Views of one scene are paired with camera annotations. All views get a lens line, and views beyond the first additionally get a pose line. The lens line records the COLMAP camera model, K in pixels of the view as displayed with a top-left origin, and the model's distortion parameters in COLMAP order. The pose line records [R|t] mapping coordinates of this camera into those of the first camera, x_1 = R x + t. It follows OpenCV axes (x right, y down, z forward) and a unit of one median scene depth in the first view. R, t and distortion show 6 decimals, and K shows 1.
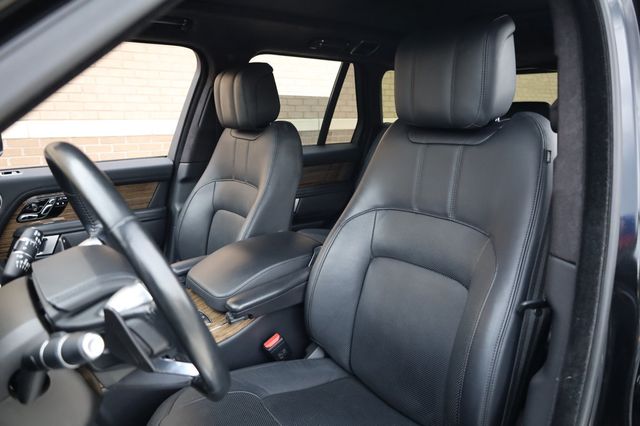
lens RADIAL K [[440.5, 0, 302.9], [0, 440.5, 203.4], [0, 0, 1]] dist [-0.004166, -0.003104]
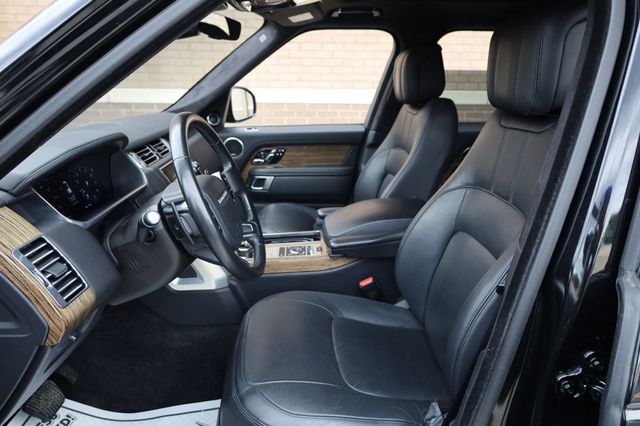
lens RADIAL K [[440.5, 0, 321.6], [0, 440.5, 213.4], [0, 0, 1]] dist [-0.004166, -0.003104]
pose [[0.815607, 0.174076, -0.551799, 0.344521], [-0.122678, 0.984014, 0.129098, -0.011662], [0.565451, -0.037599, 0.823924, -0.050602]]
